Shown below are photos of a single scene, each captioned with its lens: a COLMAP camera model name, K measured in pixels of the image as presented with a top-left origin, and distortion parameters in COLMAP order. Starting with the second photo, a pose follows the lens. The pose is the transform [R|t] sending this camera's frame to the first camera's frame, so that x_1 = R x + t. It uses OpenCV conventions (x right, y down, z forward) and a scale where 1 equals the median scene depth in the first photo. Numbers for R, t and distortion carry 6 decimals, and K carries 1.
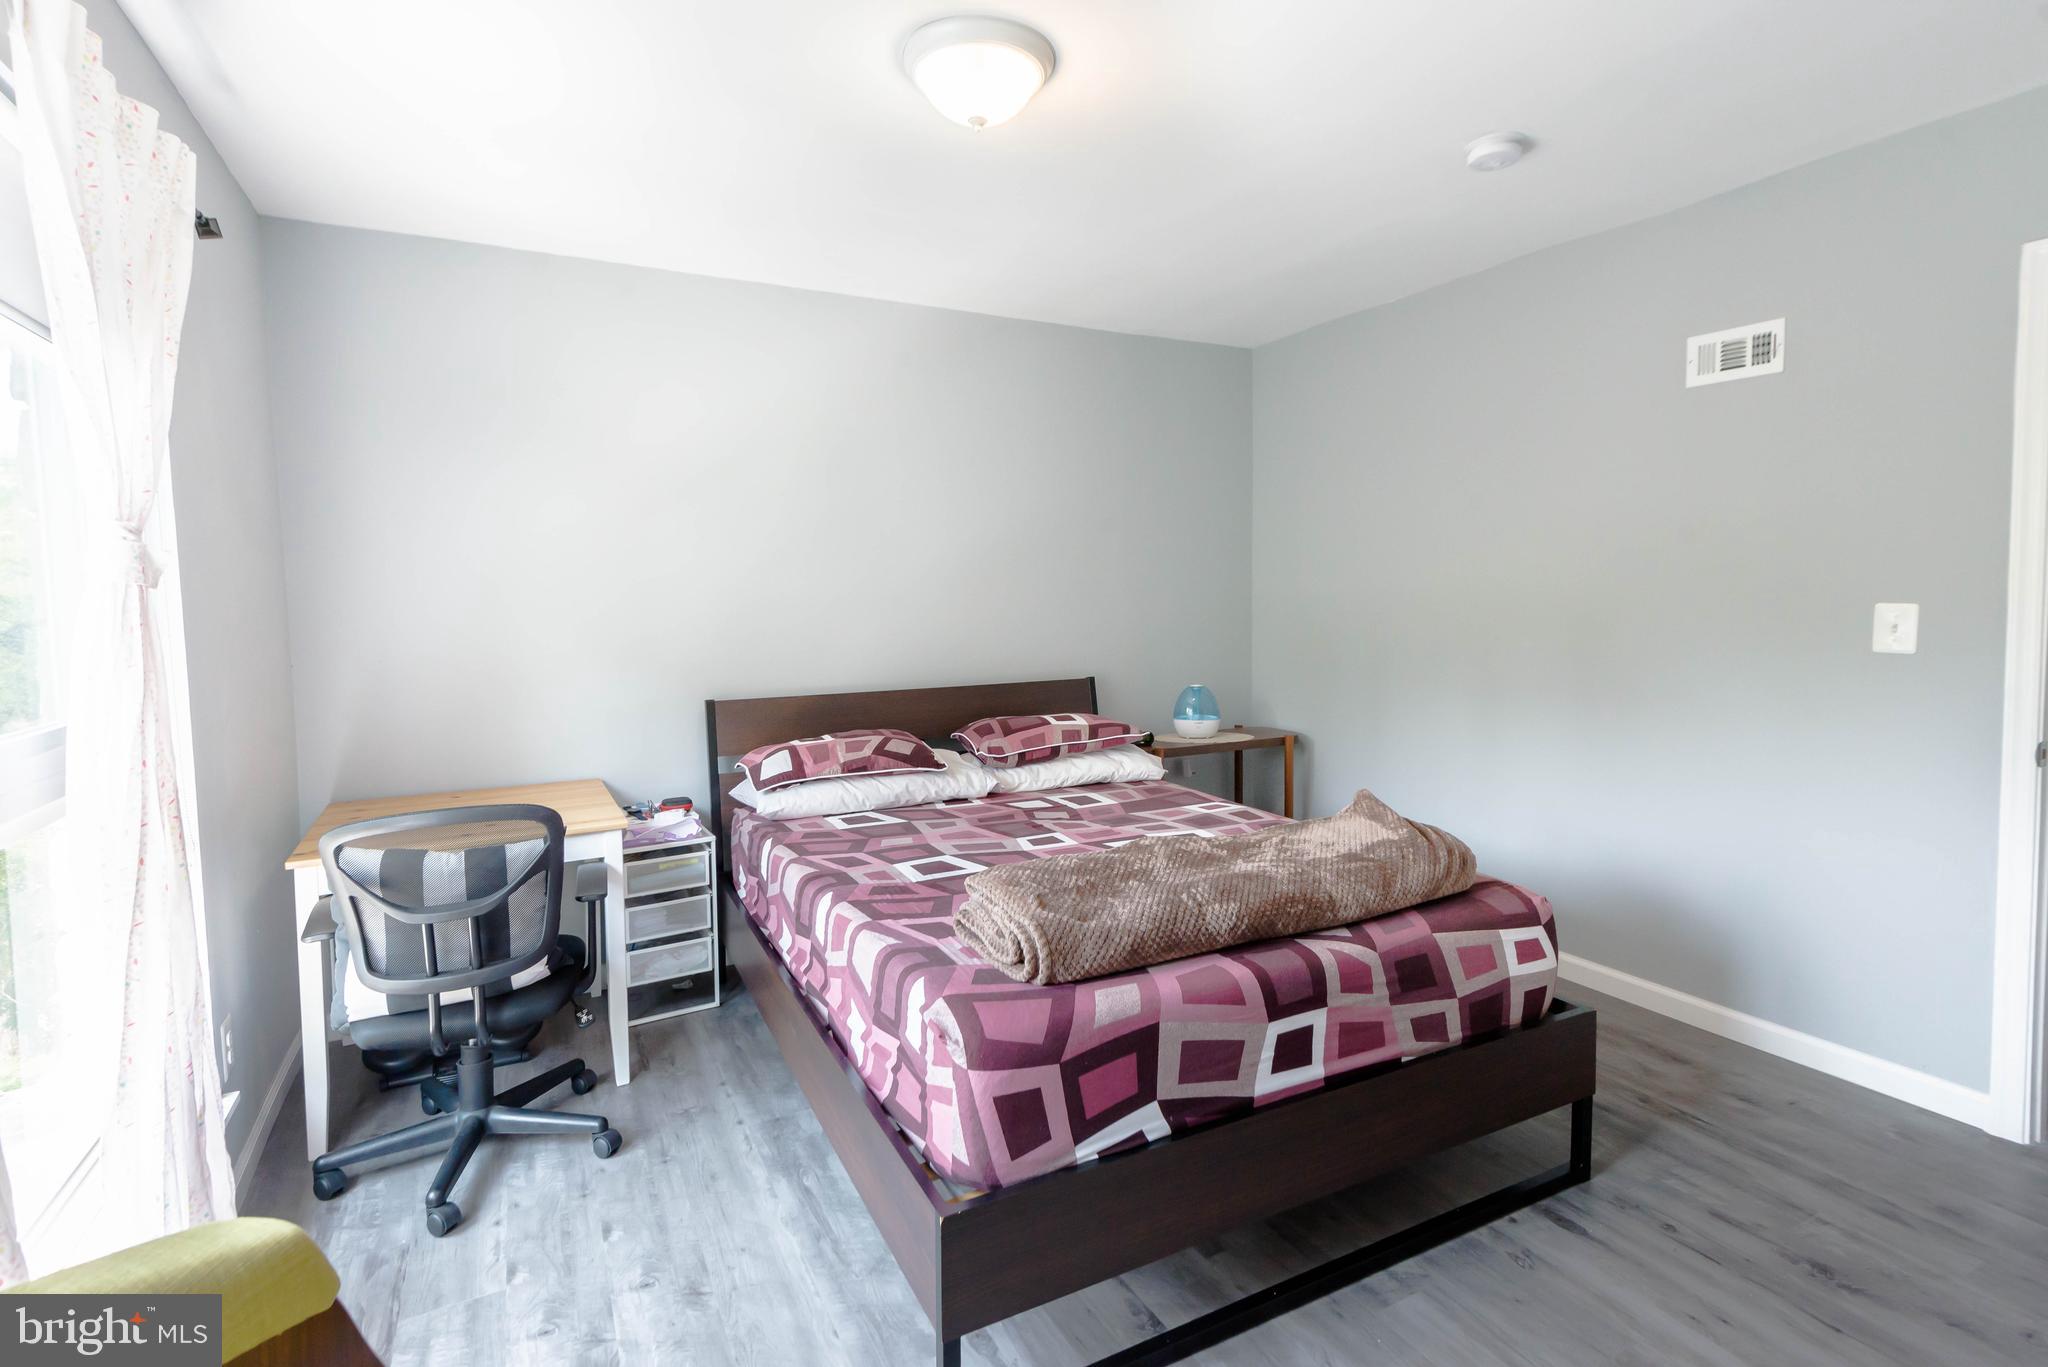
lens RADIAL K [[939.8, 0, 1044.0], [0, 939.8, 650.1], [0, 0, 1]] dist [0.031327, -0.017101]
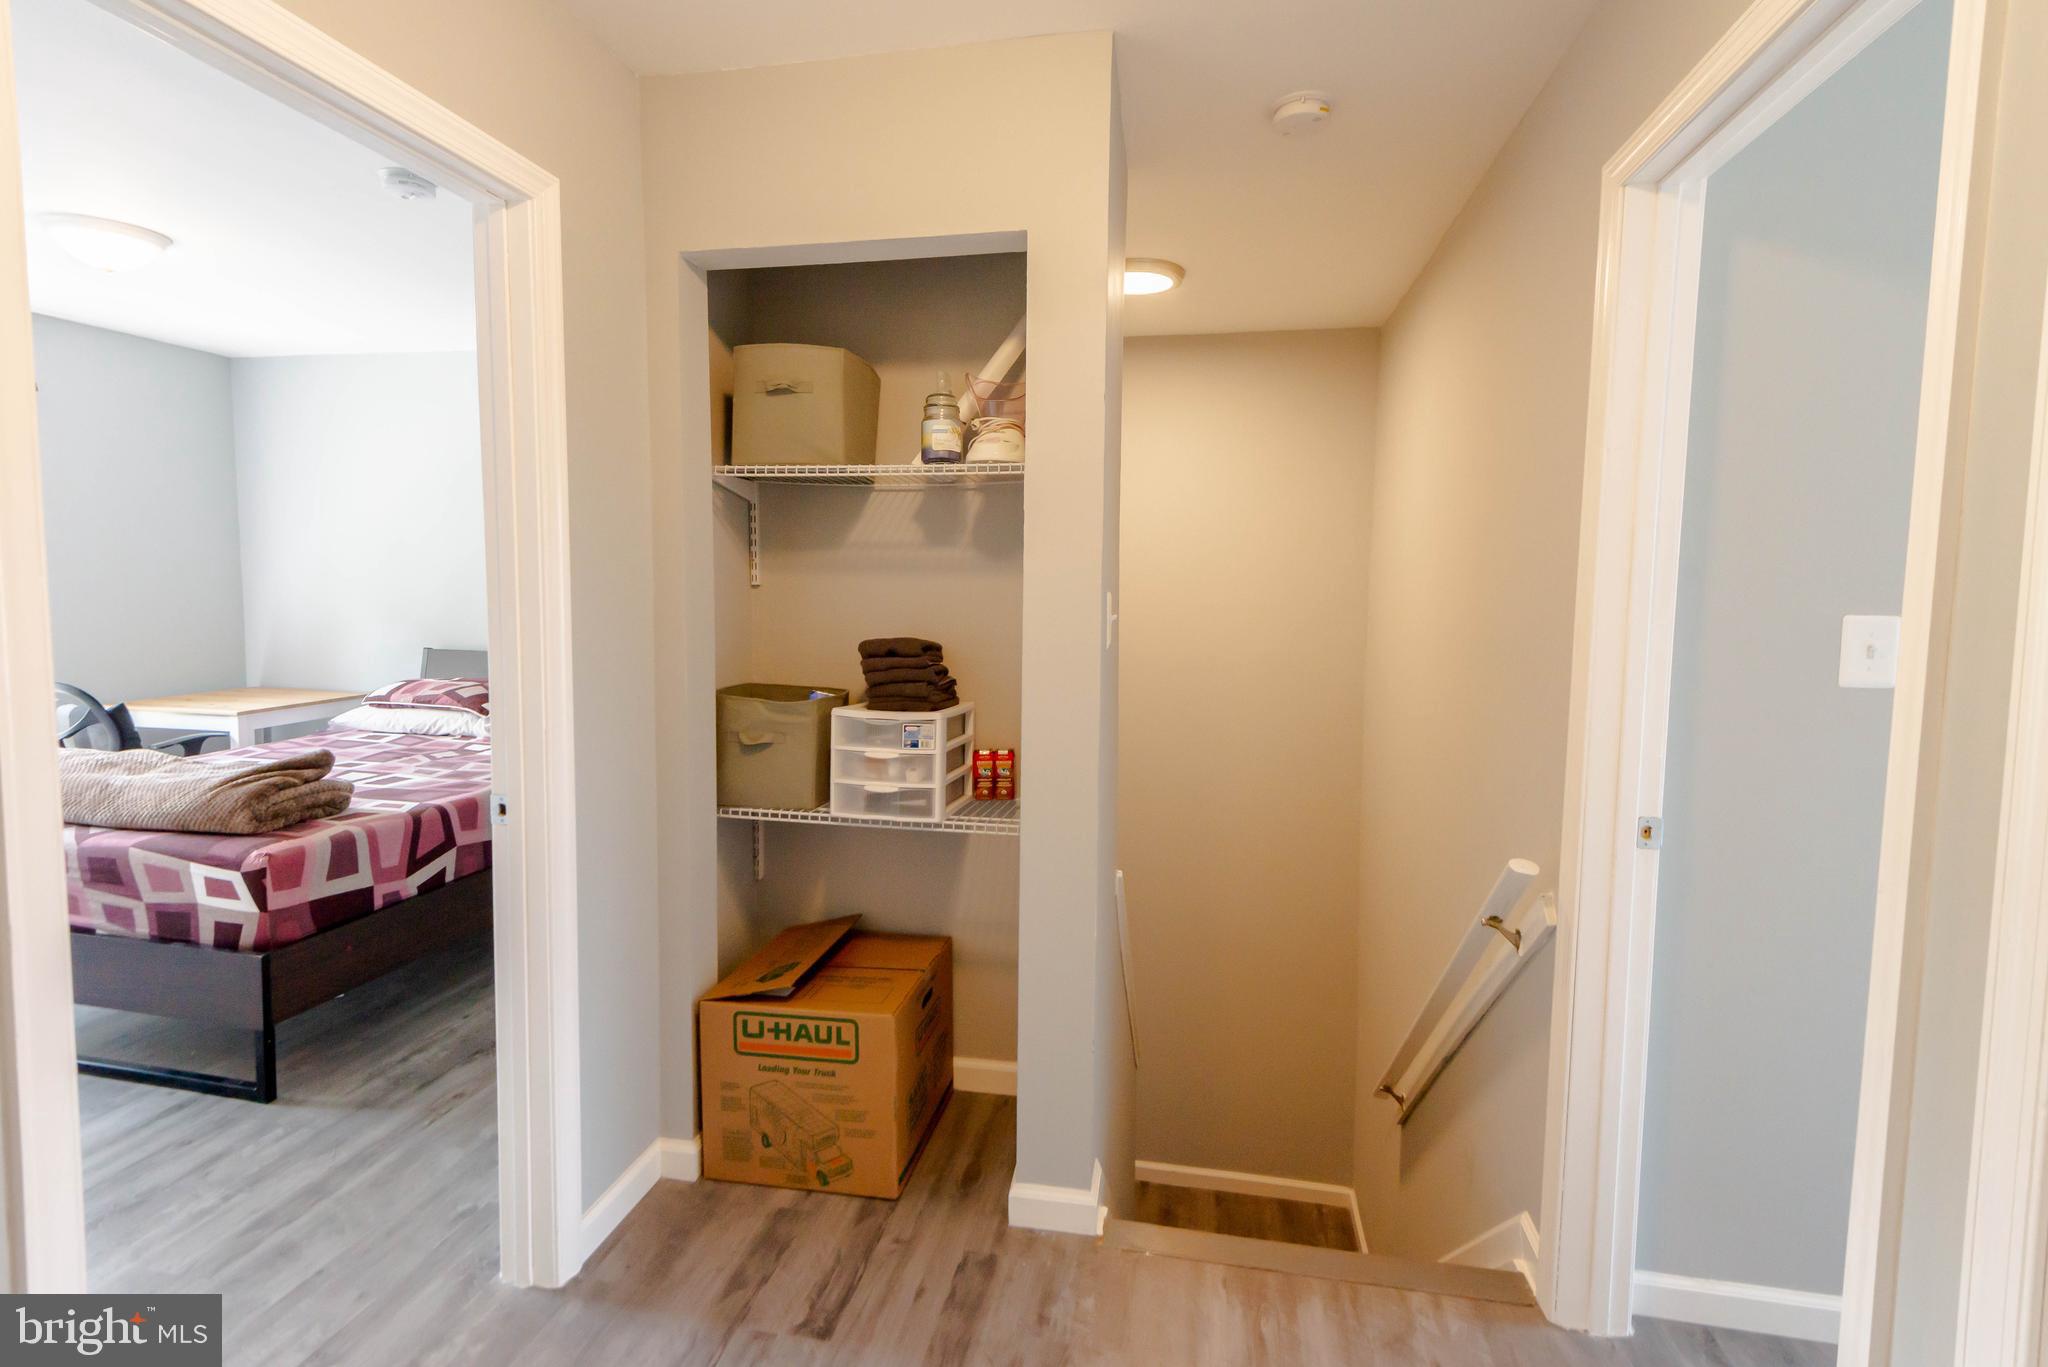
lens RADIAL K [[968.1, 0, 1050.8], [0, 968.1, 637.8], [0, 0, 1]] dist [0.002747, -0.000634]
pose [[0.780110, 0.063169, -0.622446, 2.173367], [-0.058206, 0.997903, 0.028323, -0.097592], [0.622929, 0.014136, 0.782150, 0.728276]]
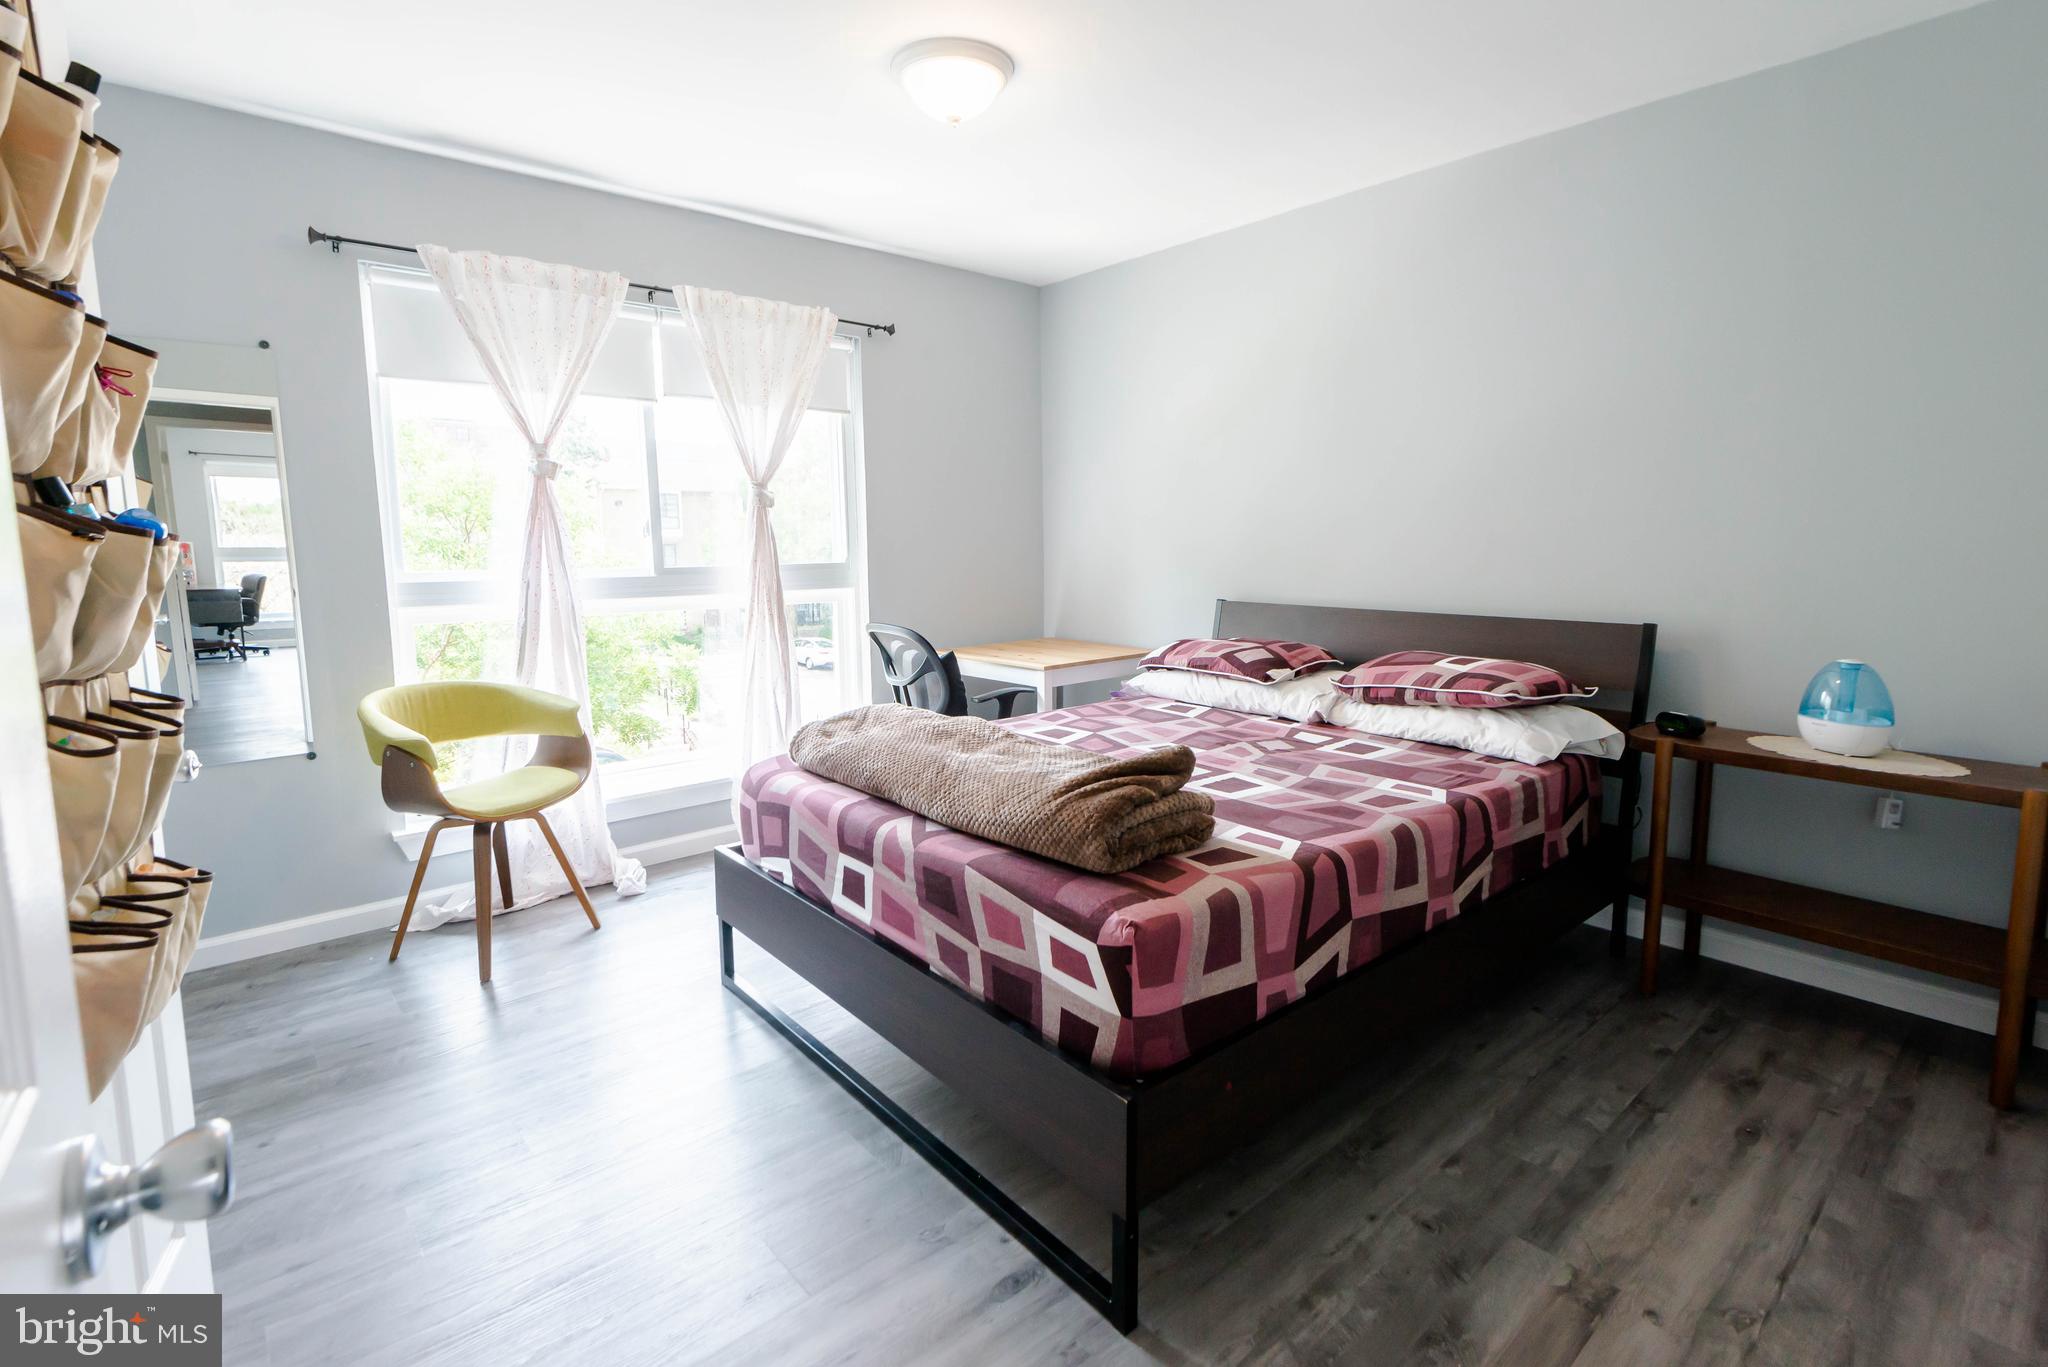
lens RADIAL K [[968.1, 0, 1050.8], [0, 968.1, 637.8], [0, 0, 1]] dist [0.002747, -0.000634]
pose [[0.239279, 0.110475, -0.964646, 1.293737], [-0.051907, 0.993541, 0.100909, -0.019745], [0.969562, 0.025926, 0.243468, 0.829758]]
